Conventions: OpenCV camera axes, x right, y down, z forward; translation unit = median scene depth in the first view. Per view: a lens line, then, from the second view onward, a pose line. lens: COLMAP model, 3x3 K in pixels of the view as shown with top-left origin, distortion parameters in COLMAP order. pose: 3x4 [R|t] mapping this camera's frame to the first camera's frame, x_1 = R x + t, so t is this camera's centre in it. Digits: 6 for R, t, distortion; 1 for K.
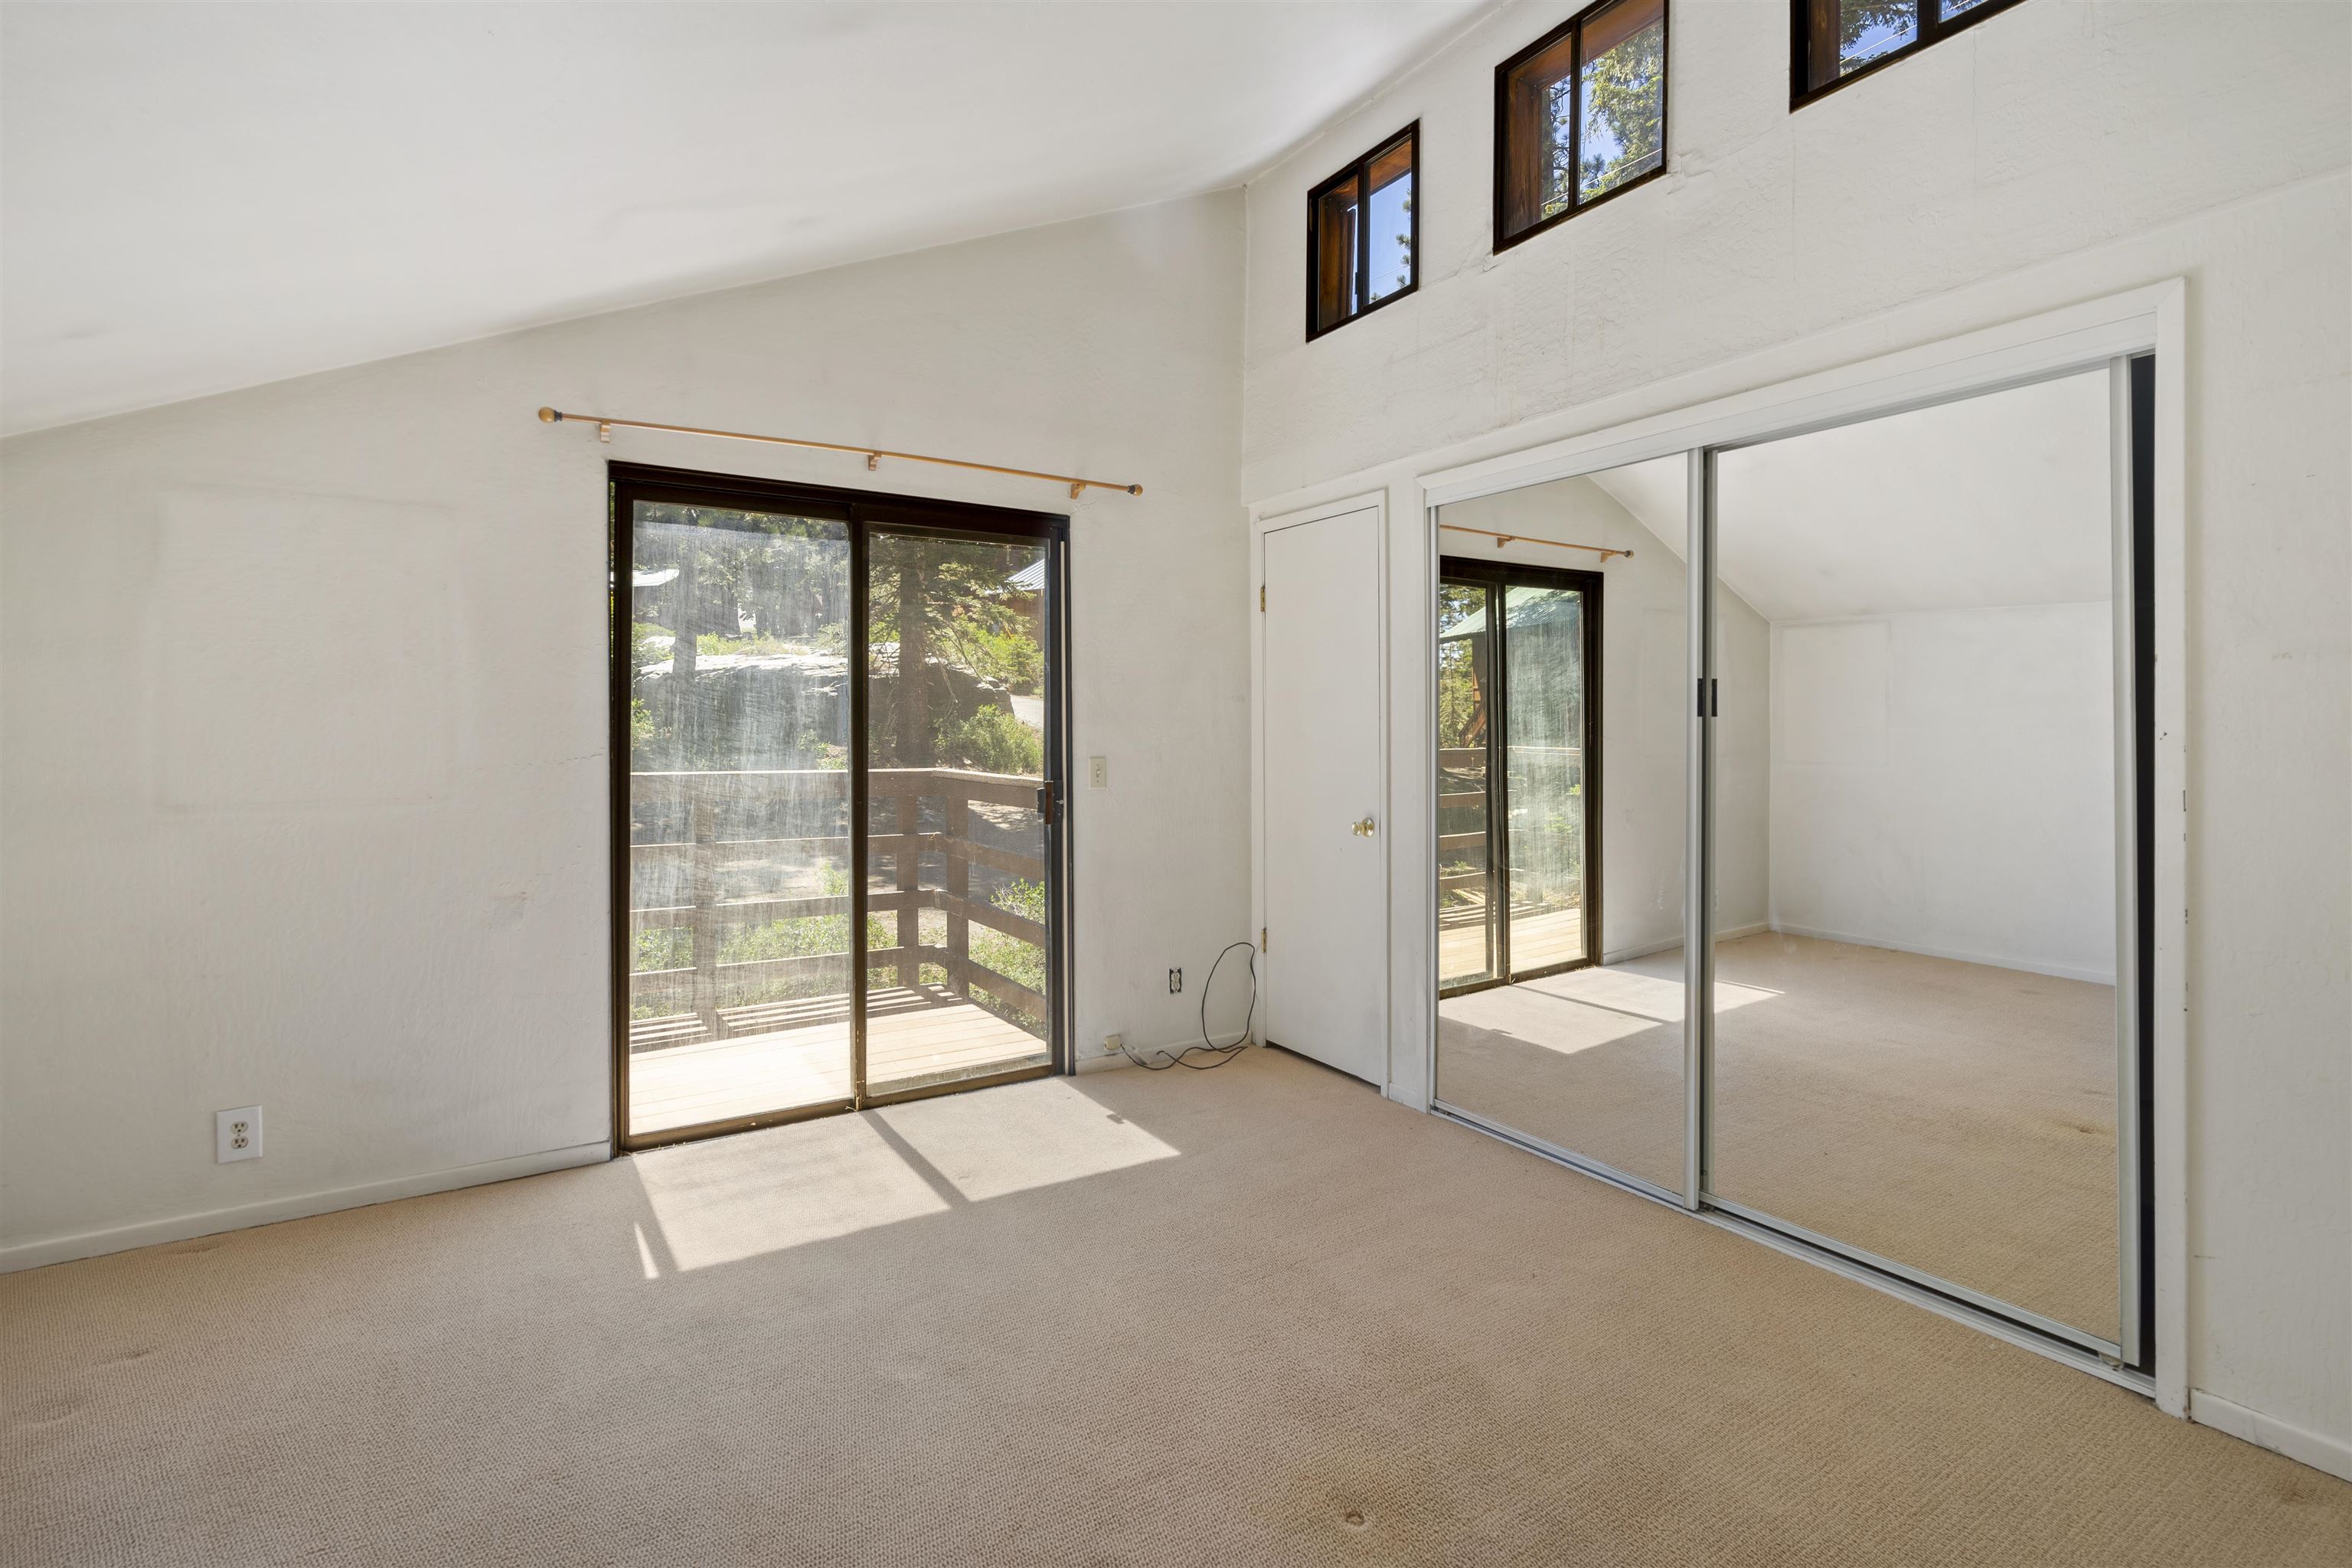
lens RADIAL K [[1082.4, 0, 1167.3], [0, 1082.4, 719.6], [0, 0, 1]] dist [-0.001422, 0.000039]
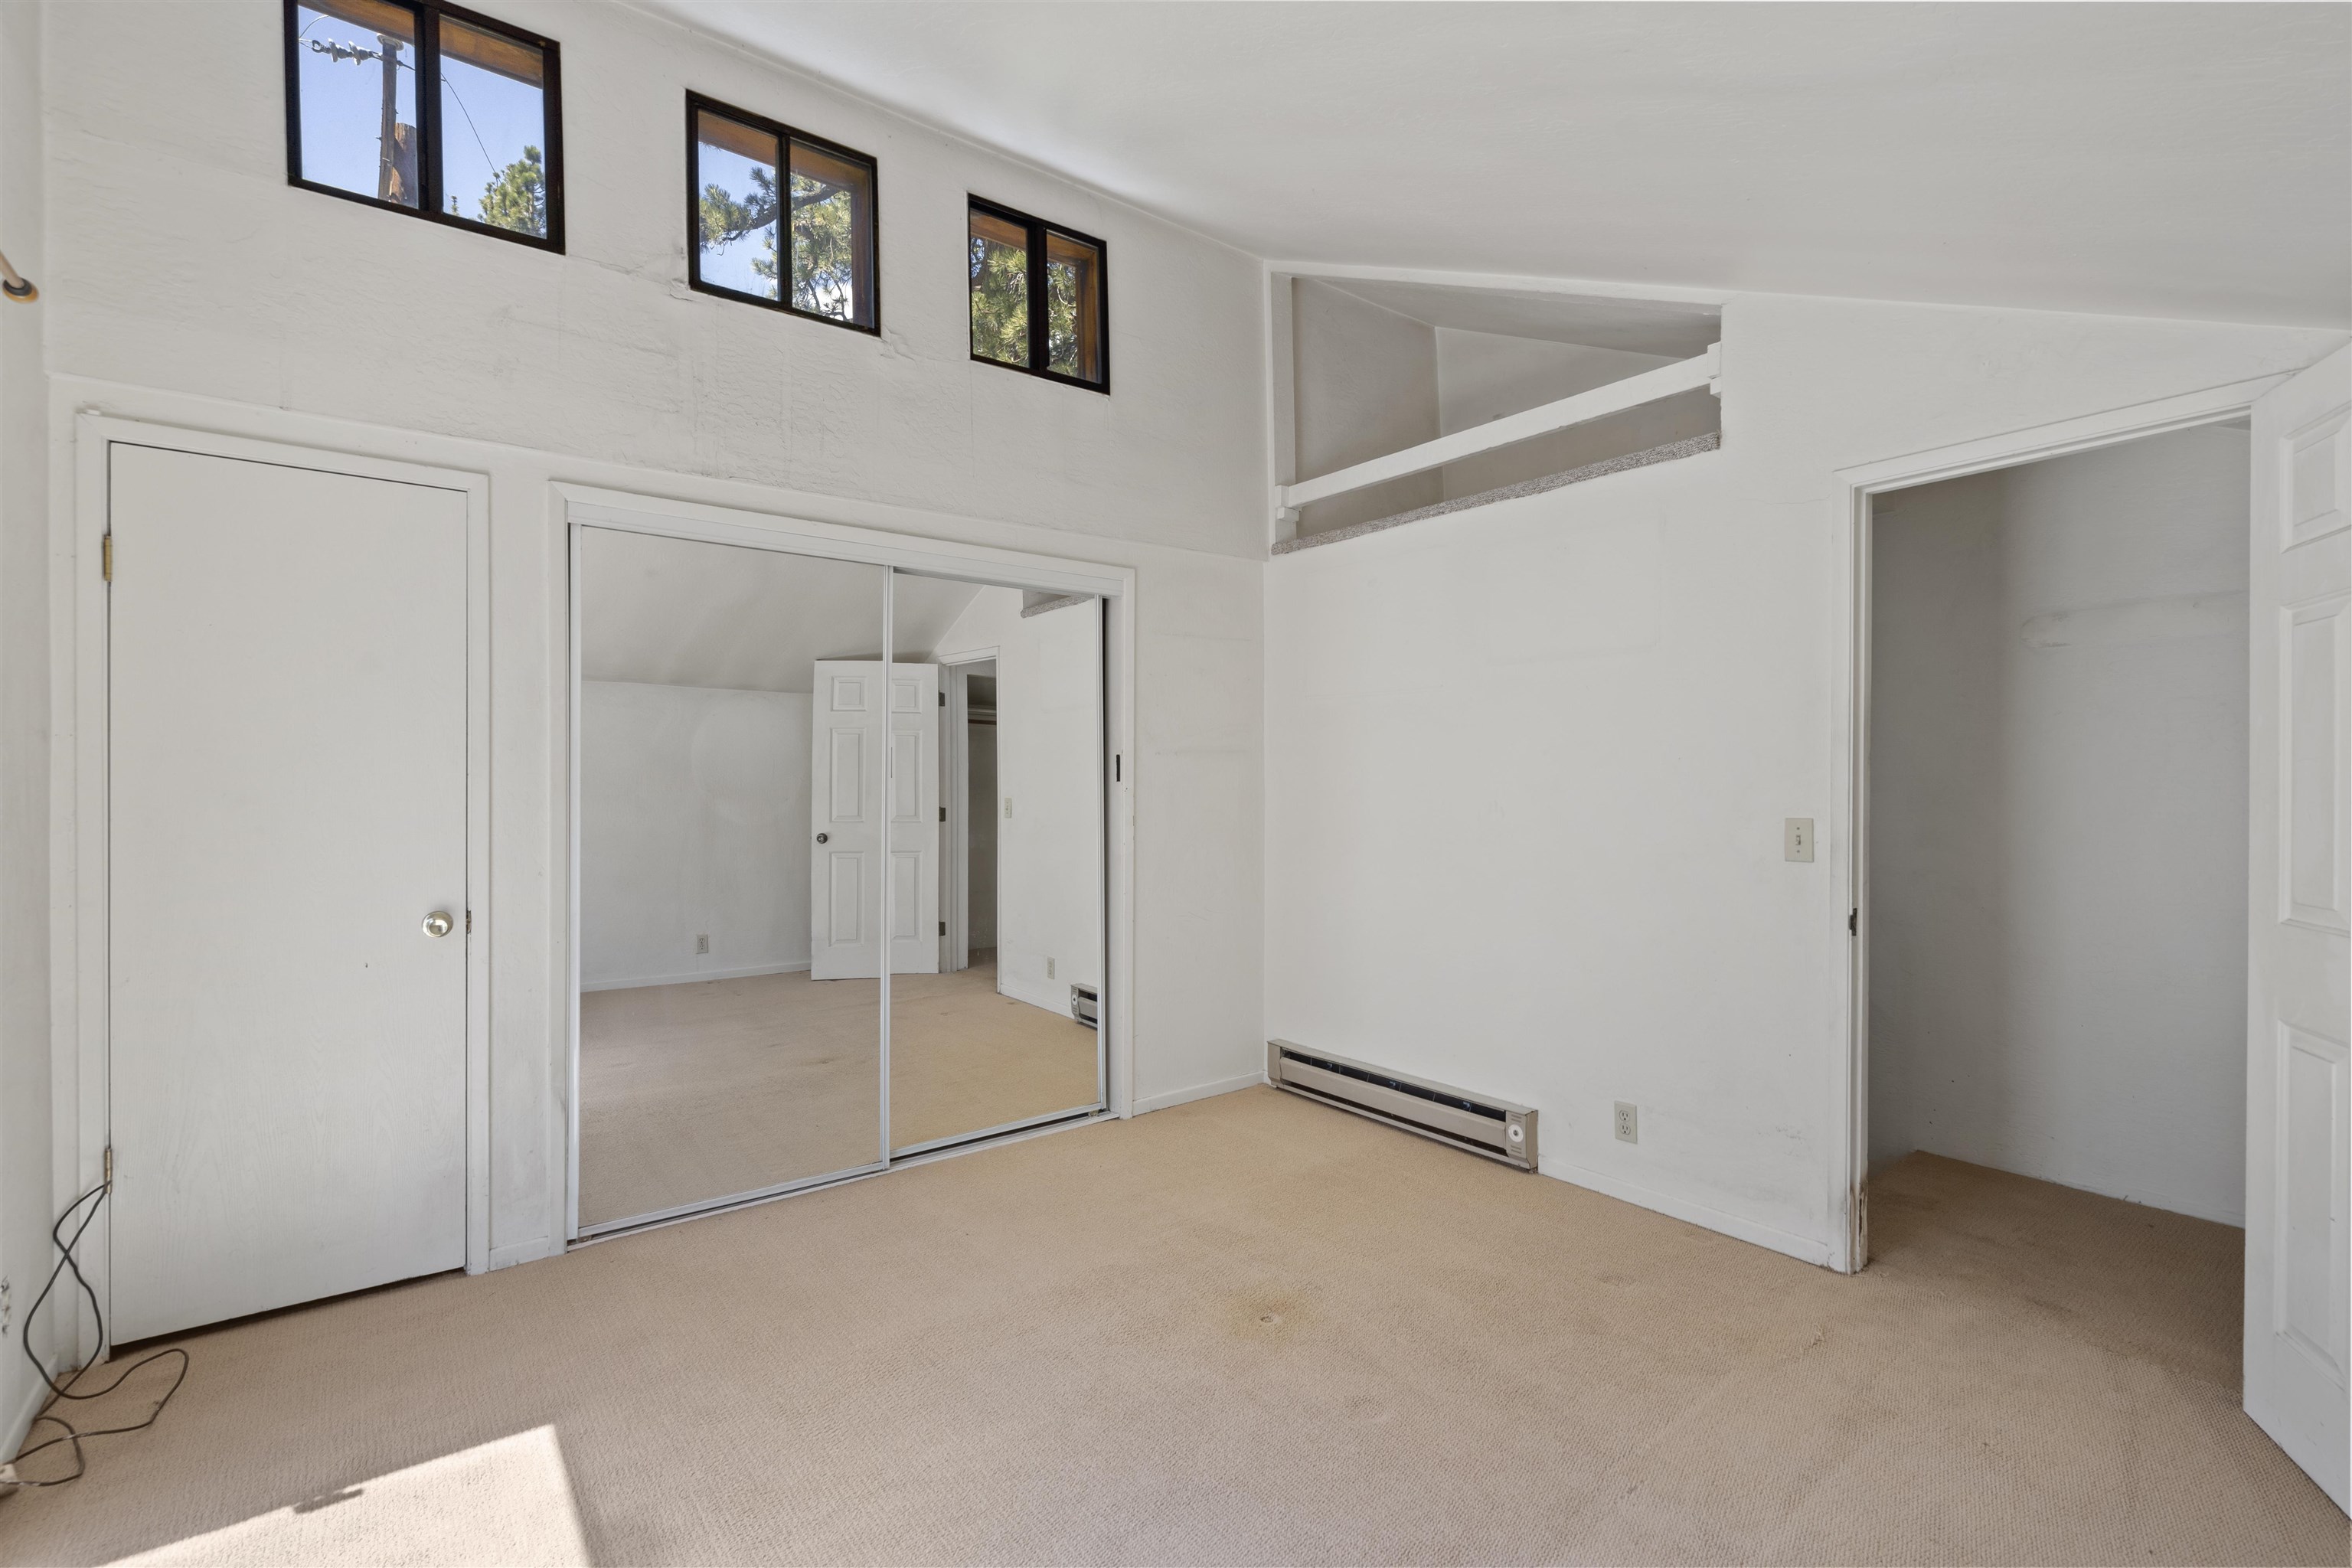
lens RADIAL K [[1065.8, 0, 1179.4], [0, 1065.8, 784.2], [0, 0, 1]] dist [-0.001157, 0.000669]
pose [[-0.090280, -0.003153, 0.995911, -0.718897], [-0.006889, 0.999973, 0.002541, -0.001284], [-0.995893, -0.006631, -0.090299, 0.709546]]
